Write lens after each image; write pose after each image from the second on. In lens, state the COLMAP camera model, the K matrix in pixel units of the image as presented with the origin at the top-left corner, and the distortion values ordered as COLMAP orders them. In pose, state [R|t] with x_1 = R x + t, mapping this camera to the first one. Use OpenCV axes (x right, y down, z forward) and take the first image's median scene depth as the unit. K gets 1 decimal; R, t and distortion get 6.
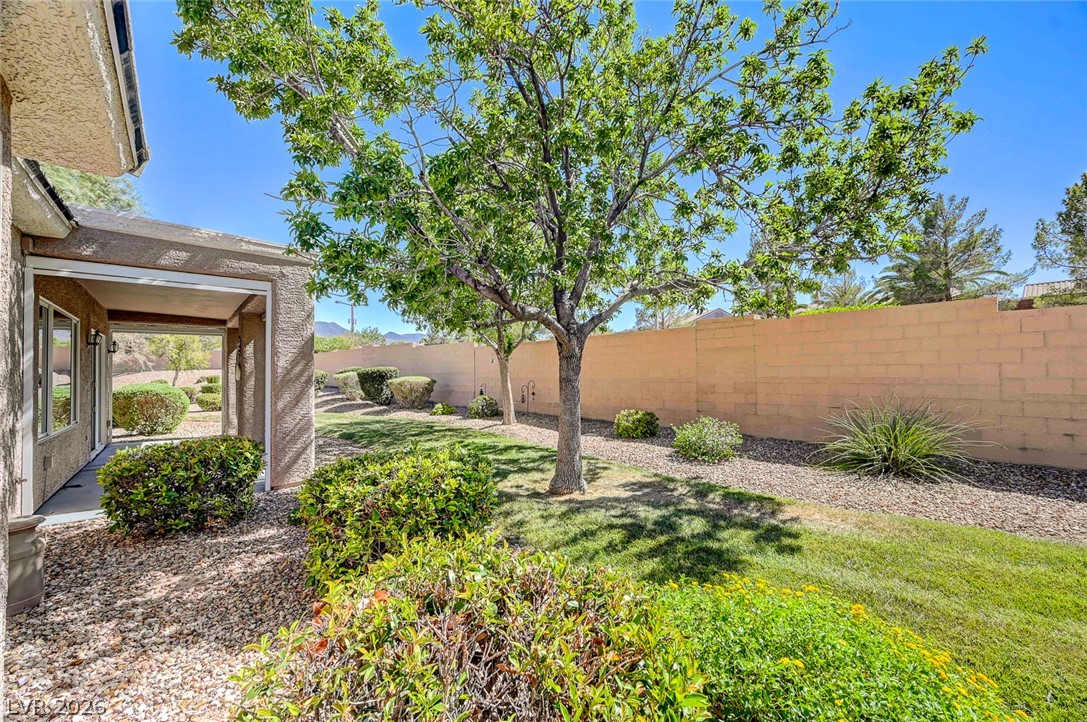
lens RADIAL K [[431.9, 0, 547.4], [0, 431.9, 365.3], [0, 0, 1]] dist [0.000768, 0.000252]
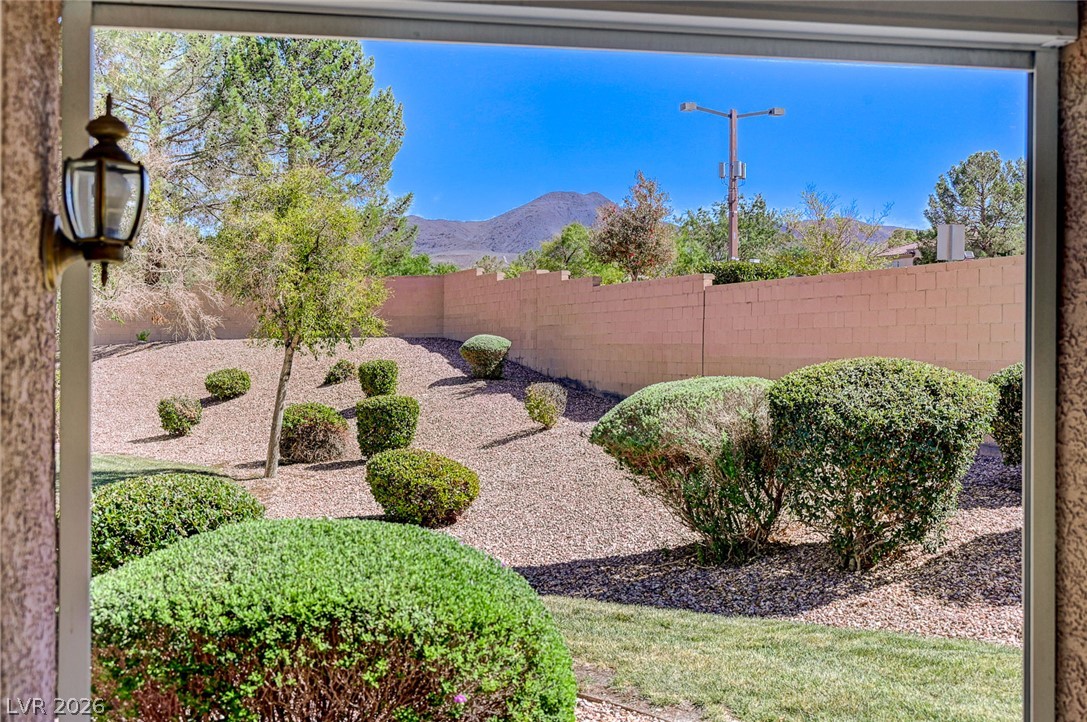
lens RADIAL K [[1368.7, 0, 543.5], [0, 1368.7, 361.0], [0, 0, 1]] dist [-0.006826, -0.007306]
pose [[0.883078, 0.021278, -0.468744, -0.314786], [-0.007620, 0.999490, 0.031014, -0.007266], [0.469165, -0.023816, 0.882789, 0.316157]]
